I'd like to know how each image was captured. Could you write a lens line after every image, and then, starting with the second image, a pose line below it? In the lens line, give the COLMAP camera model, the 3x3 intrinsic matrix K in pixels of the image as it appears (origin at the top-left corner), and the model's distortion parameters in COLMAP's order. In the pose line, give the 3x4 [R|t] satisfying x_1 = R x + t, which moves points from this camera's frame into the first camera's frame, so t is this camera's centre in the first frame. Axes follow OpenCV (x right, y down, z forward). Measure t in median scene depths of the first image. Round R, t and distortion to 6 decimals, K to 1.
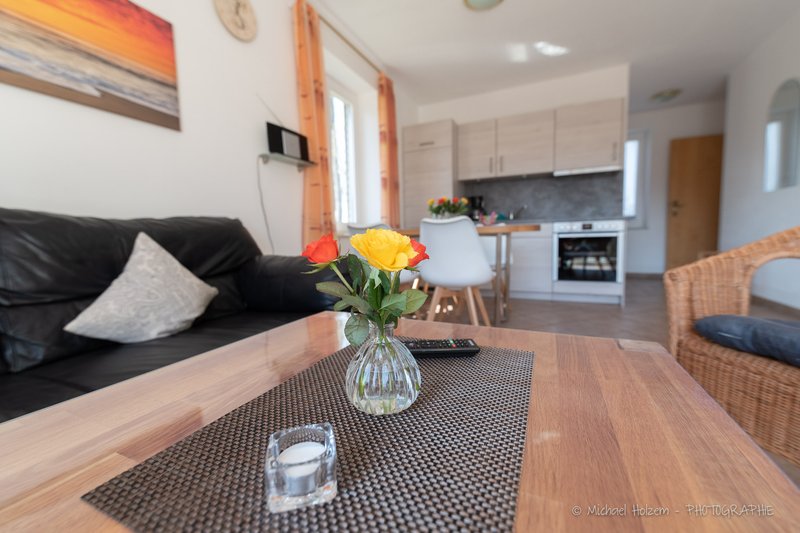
lens RADIAL K [[330.0, 0, 396.6], [0, 330.0, 267.1], [0, 0, 1]] dist [0.000381, -0.000037]
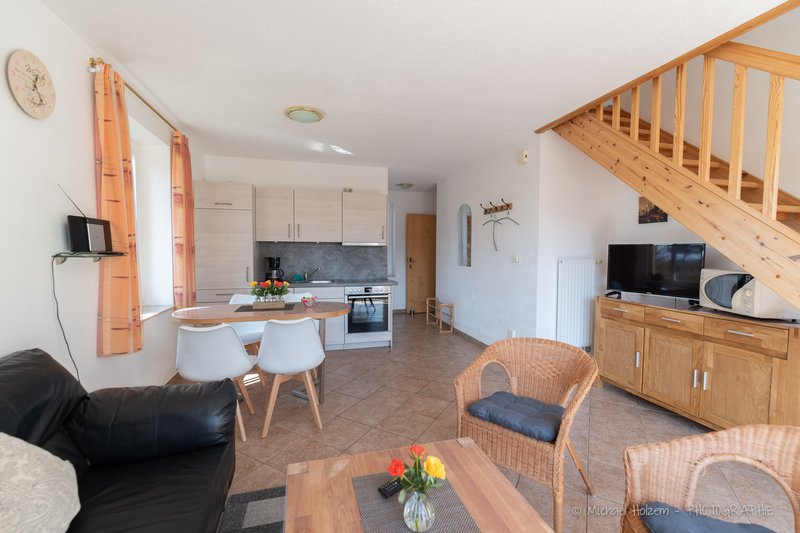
lens RADIAL K [[345.7, 0, 401.7], [0, 345.7, 265.3], [0, 0, 1]] dist [0.001884, -0.000226]
pose [[0.755057, -0.001318, 0.655658, -0.213934], [0.035999, 0.998573, -0.039449, -0.163880], [-0.654671, 0.053389, 0.754027, -0.109923]]
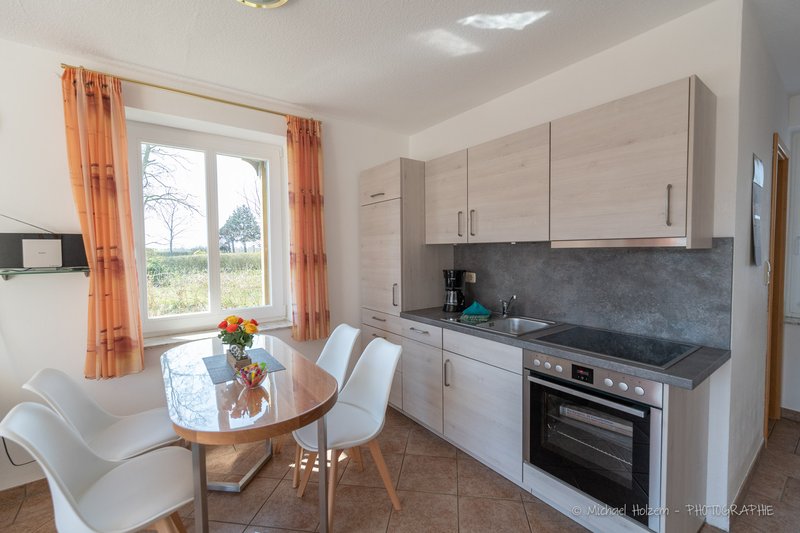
lens RADIAL K [[345.7, 0, 401.7], [0, 345.7, 265.3], [0, 0, 1]] dist [0.001884, -0.000226]
pose [[0.882337, 0.036400, -0.469208, 0.588773], [-0.052760, 0.998370, -0.021762, -0.254351], [0.467651, 0.043957, 0.882820, 0.461051]]
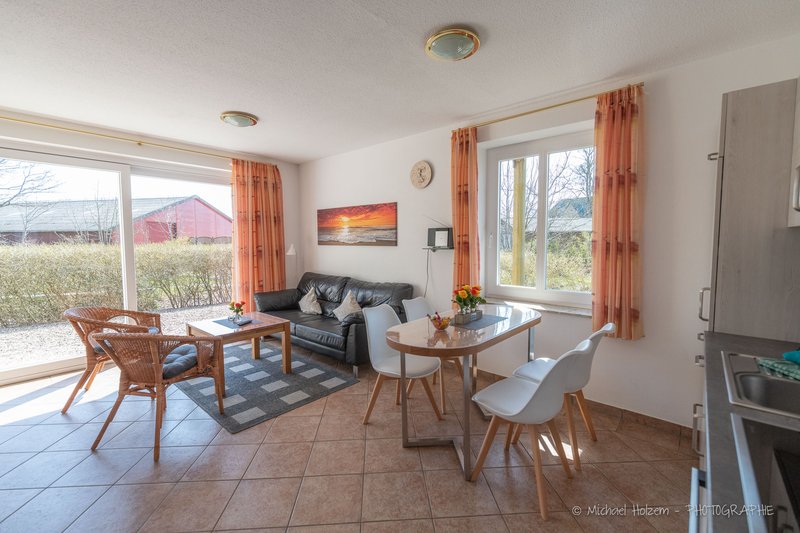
lens RADIAL K [[345.7, 0, 401.7], [0, 345.7, 265.3], [0, 0, 1]] dist [0.001884, -0.000226]
pose [[-0.278121, 0.089994, -0.956321, 0.859133], [-0.079312, 0.990050, 0.116234, -0.289006], [0.957266, 0.108175, -0.268216, 0.873785]]
